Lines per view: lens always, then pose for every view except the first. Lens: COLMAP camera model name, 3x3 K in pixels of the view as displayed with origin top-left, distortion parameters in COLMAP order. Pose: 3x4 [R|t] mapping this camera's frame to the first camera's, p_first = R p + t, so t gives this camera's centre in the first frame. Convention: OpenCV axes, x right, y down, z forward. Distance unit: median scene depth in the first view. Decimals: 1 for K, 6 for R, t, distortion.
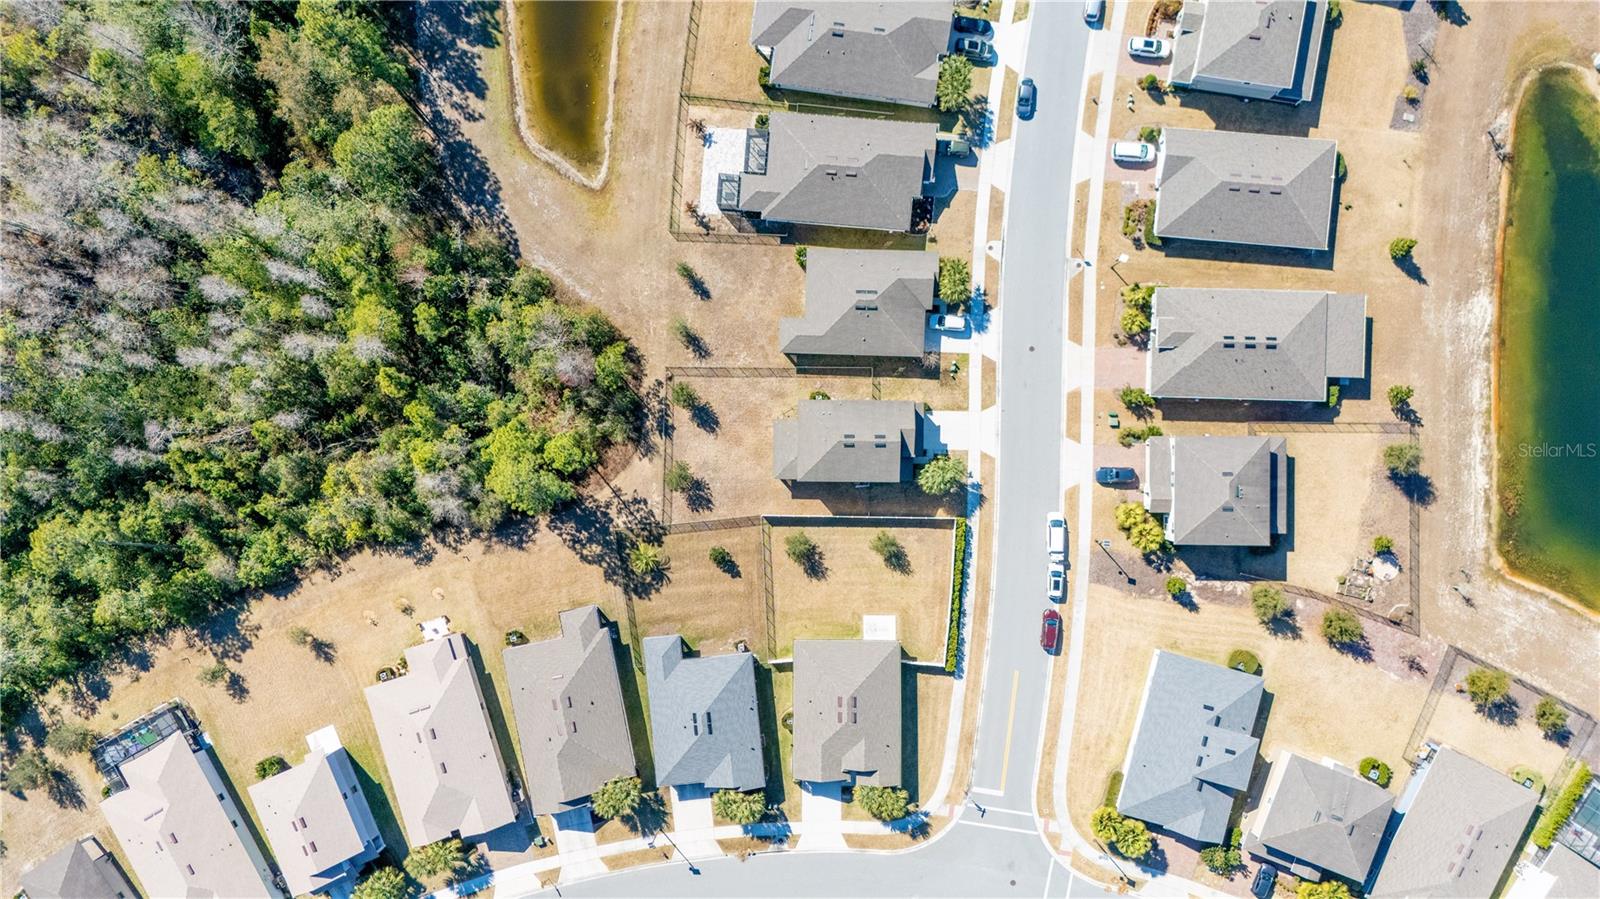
lens RADIAL K [[1168.1, 0, 800.0], [0, 1168.1, 449.5], [0, 0, 1]] dist [0.100982, -0.077991]
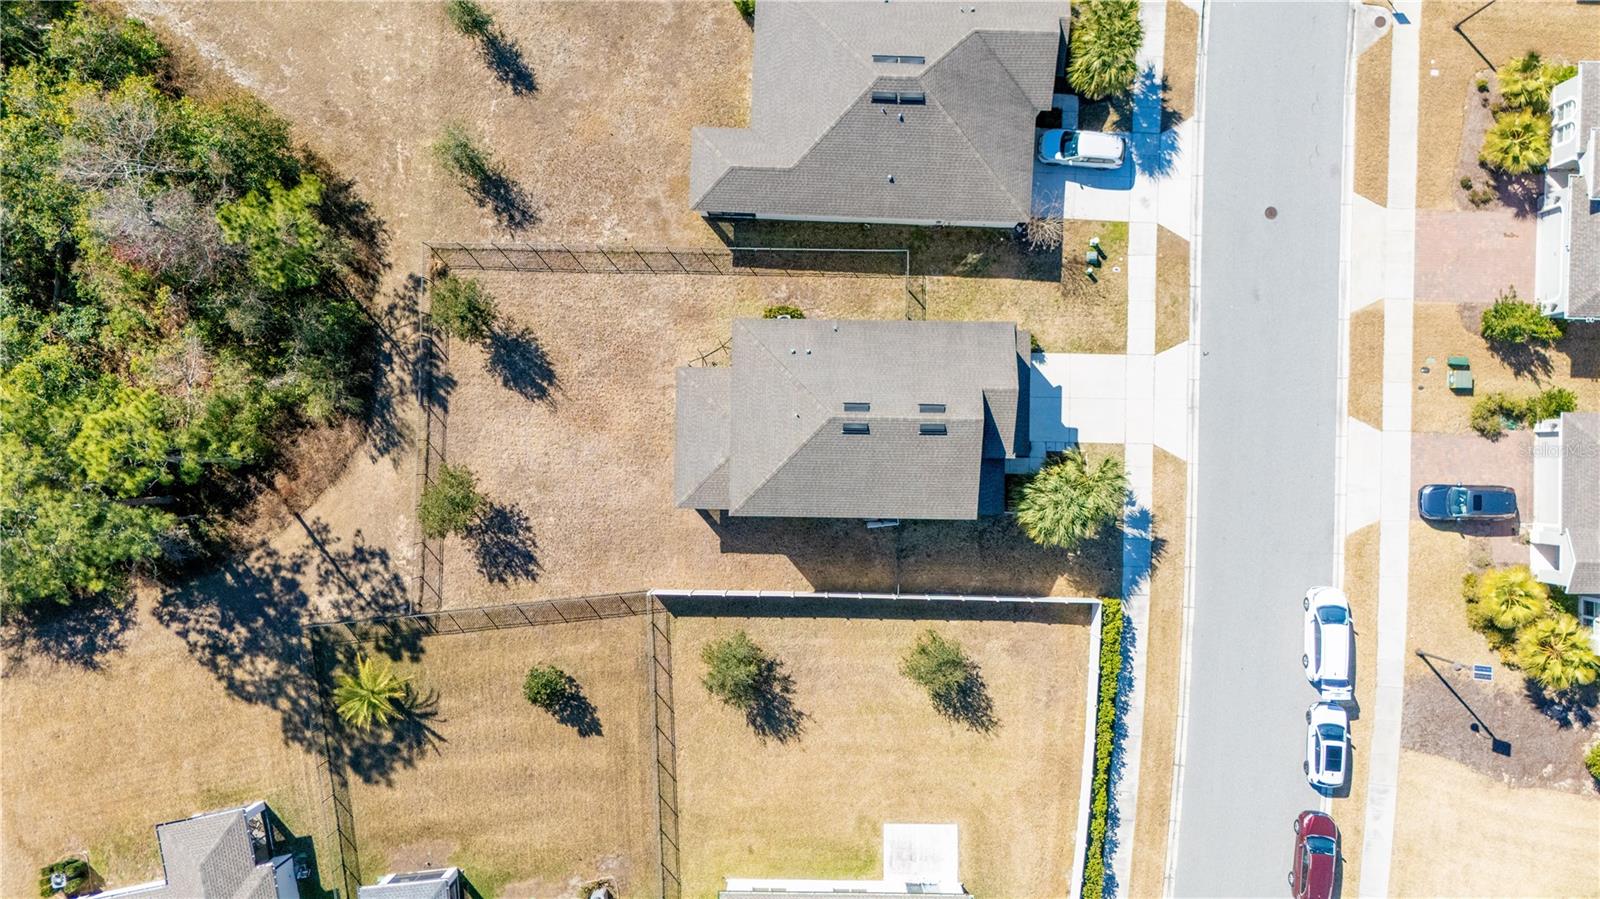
lens RADIAL K [[1168.1, 0, 800.0], [0, 1168.1, 449.5], [0, 0, 1]] dist [0.100982, -0.077991]
pose [[0.999744, 0.005931, 0.021848, 0.012869], [-0.005948, 0.999982, 0.000715, 0.003273], [-0.021843, -0.000845, 0.999761, 0.562731]]
